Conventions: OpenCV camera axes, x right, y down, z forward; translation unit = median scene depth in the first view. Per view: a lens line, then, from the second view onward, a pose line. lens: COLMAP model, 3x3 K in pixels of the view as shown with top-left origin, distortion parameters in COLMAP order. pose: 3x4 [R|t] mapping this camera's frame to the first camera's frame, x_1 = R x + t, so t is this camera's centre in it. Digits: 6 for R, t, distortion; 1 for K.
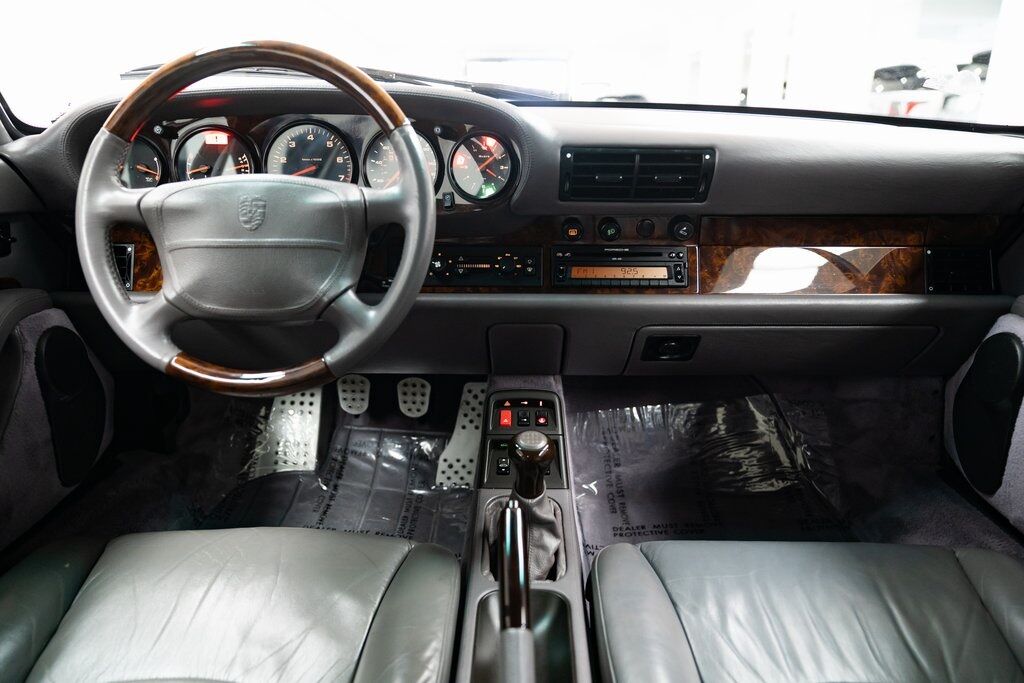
lens RADIAL K [[701.6, 0, 516.4], [0, 701.6, 345.2], [0, 0, 1]] dist [-0.026949, 0.009240]
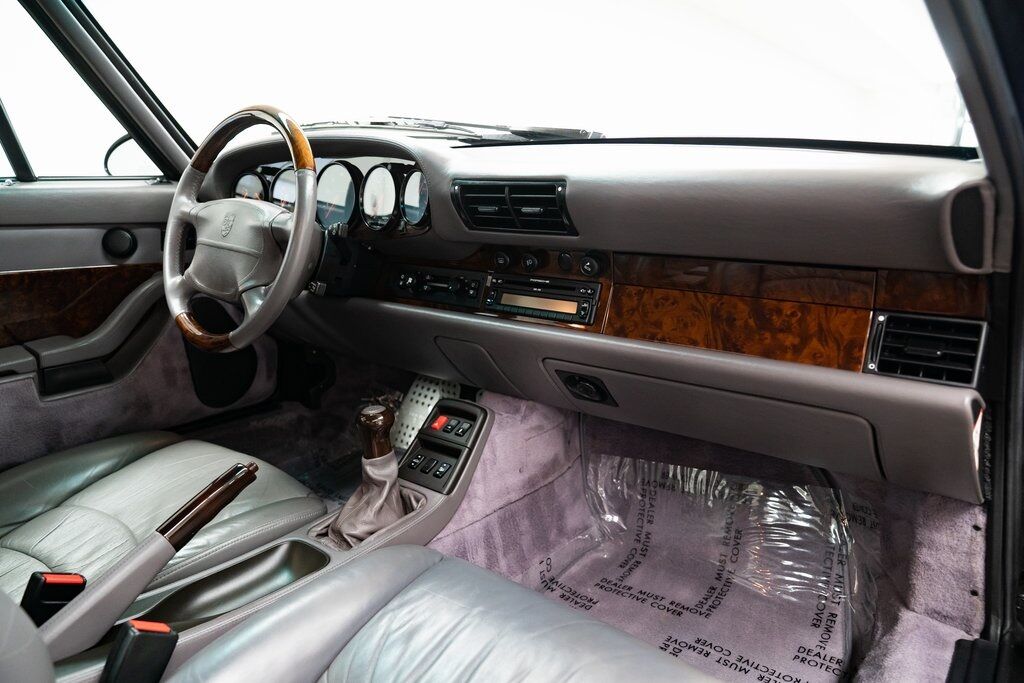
lens RADIAL K [[701.6, 0, 516.7], [0, 701.6, 346.0], [0, 0, 1]] dist [-0.026949, 0.009240]
pose [[0.786344, 0.137565, -0.602278, 0.837319], [-0.176929, 0.984204, -0.006202, -0.034654], [0.591911, 0.111438, 0.798262, 0.200219]]
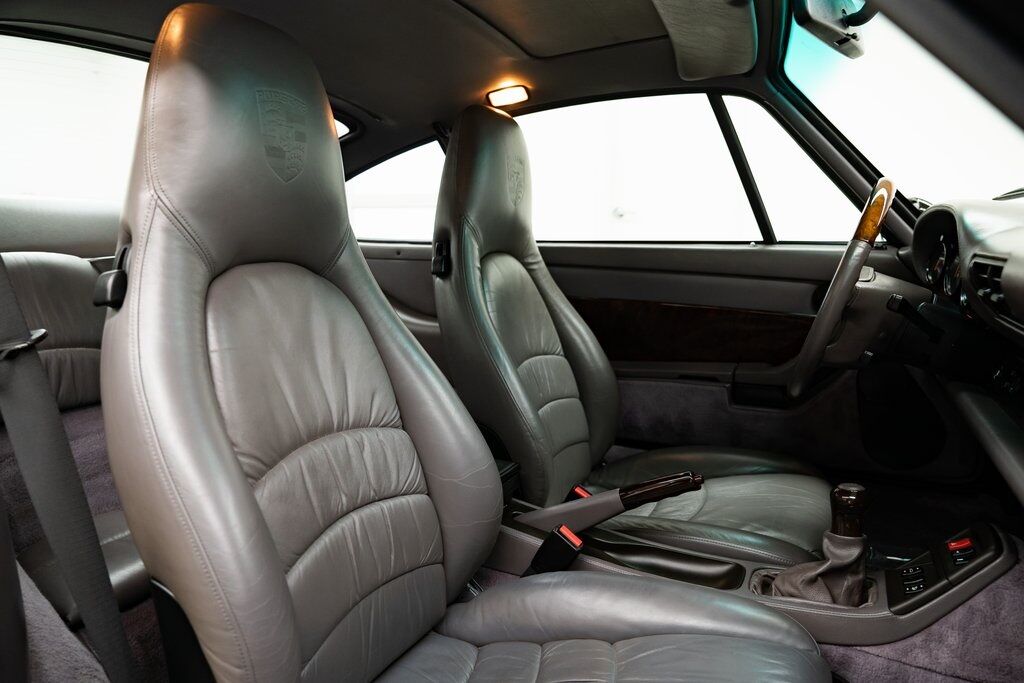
lens RADIAL K [[701.6, 0, 515.7], [0, 701.6, 340.8], [0, 0, 1]] dist [-0.026949, 0.009240]
pose [[-0.409667, 0.123459, -0.903842, 1.150426], [-0.292243, 0.920819, 0.258237, -0.234652], [0.864157, 0.369933, -0.341149, 0.816736]]
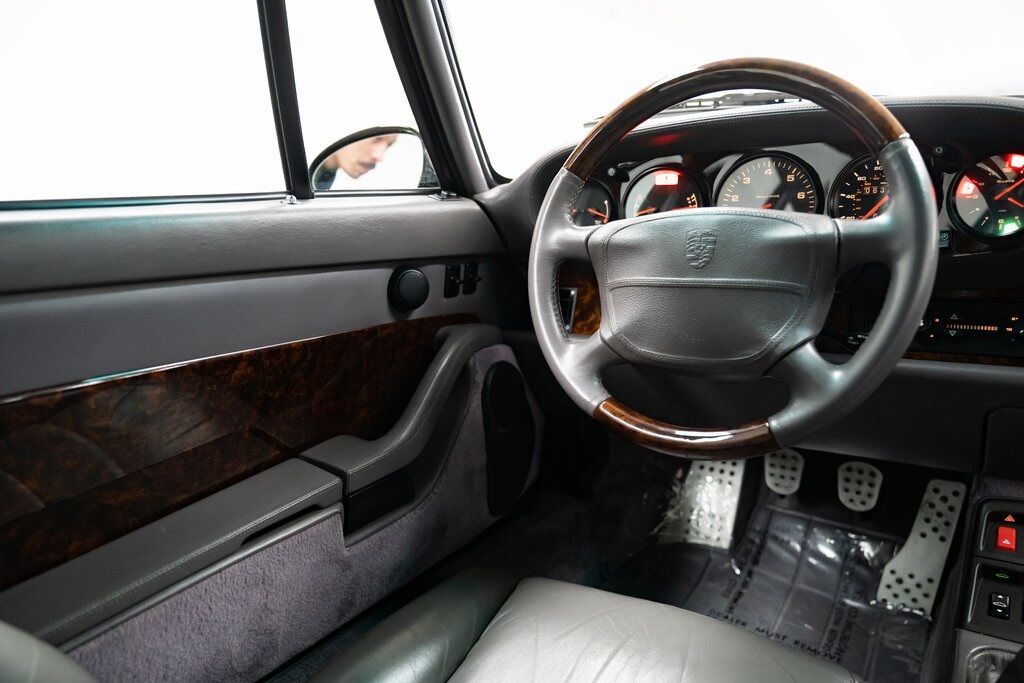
lens RADIAL K [[701.6, 0, 510.3], [0, 701.6, 343.6], [0, 0, 1]] dist [-0.026949, 0.009240]
pose [[0.829717, 0.064649, -0.554428, -0.065707], [-0.118297, 0.991074, -0.061470, 0.010757], [0.545505, 0.116590, 0.829958, 0.121102]]
